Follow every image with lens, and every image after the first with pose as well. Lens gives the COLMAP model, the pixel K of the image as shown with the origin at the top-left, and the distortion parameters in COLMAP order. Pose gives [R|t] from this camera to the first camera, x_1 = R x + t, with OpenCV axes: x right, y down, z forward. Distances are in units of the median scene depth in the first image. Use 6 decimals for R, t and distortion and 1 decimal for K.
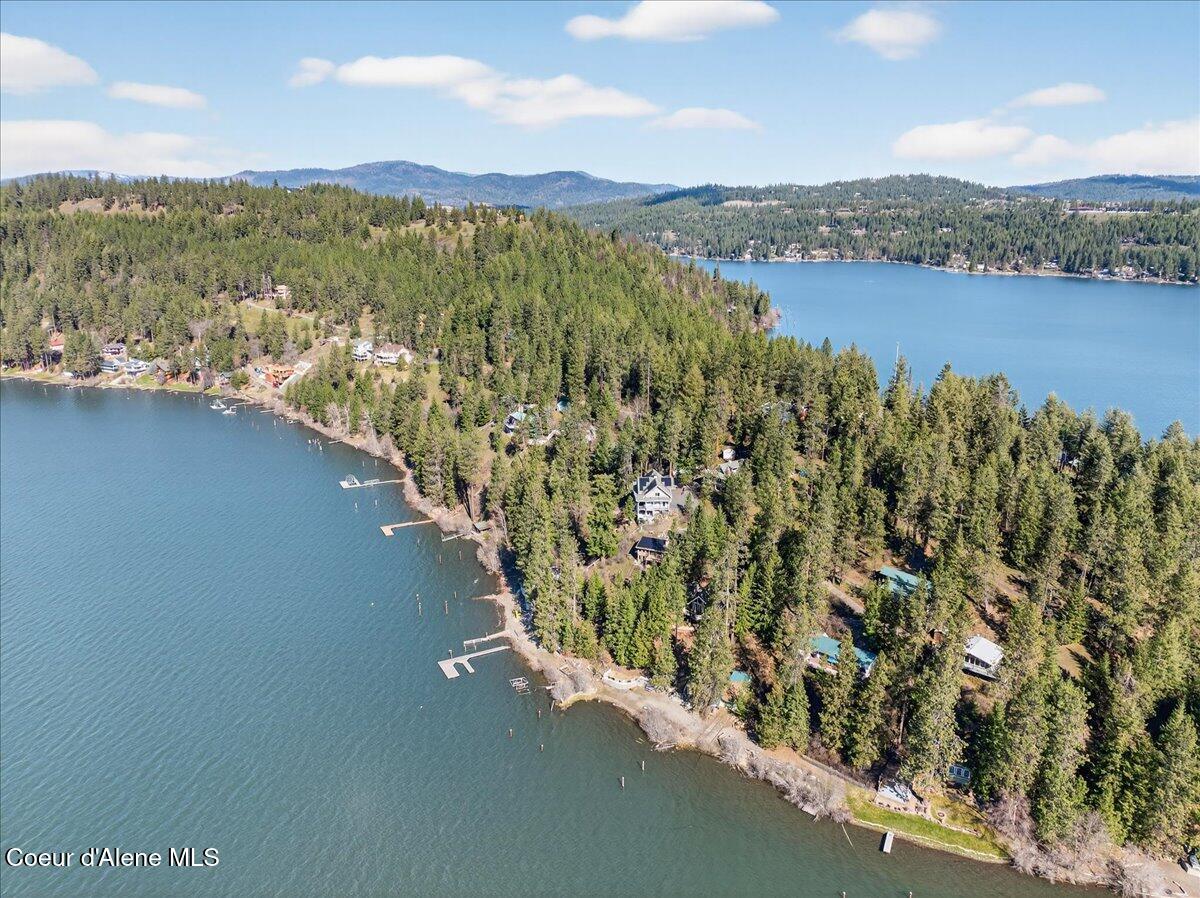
lens RADIAL K [[847.1, 0, 603.6], [0, 847.1, 444.7], [0, 0, 1]] dist [-0.025086, -0.010035]
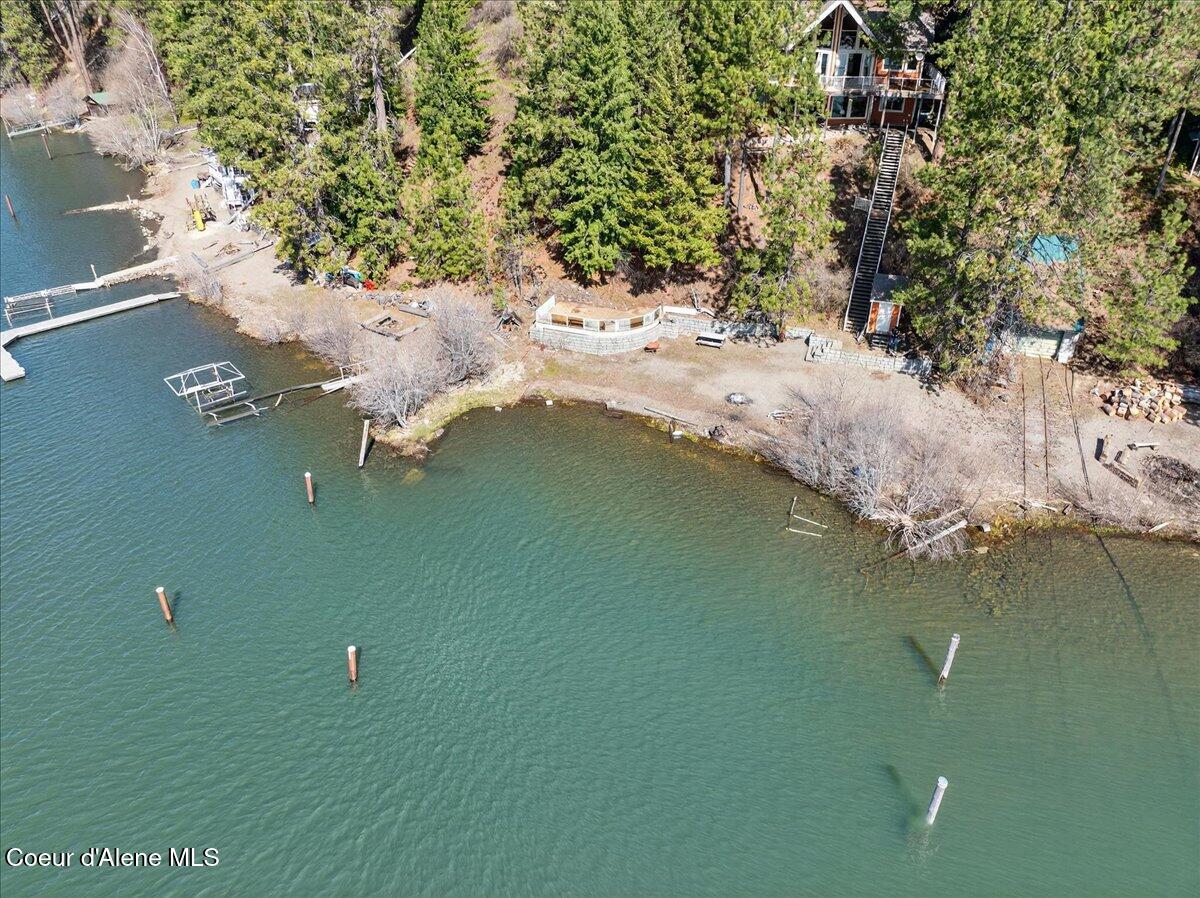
lens RADIAL K [[847.1, 0, 596.8], [0, 847.1, 445.0], [0, 0, 1]] dist [-0.025086, -0.010035]
pose [[0.959667, -0.142140, 0.242561, -0.048892], [0.072178, 0.958425, 0.276066, 0.223179], [-0.271716, -0.247424, 0.930028, 0.684808]]
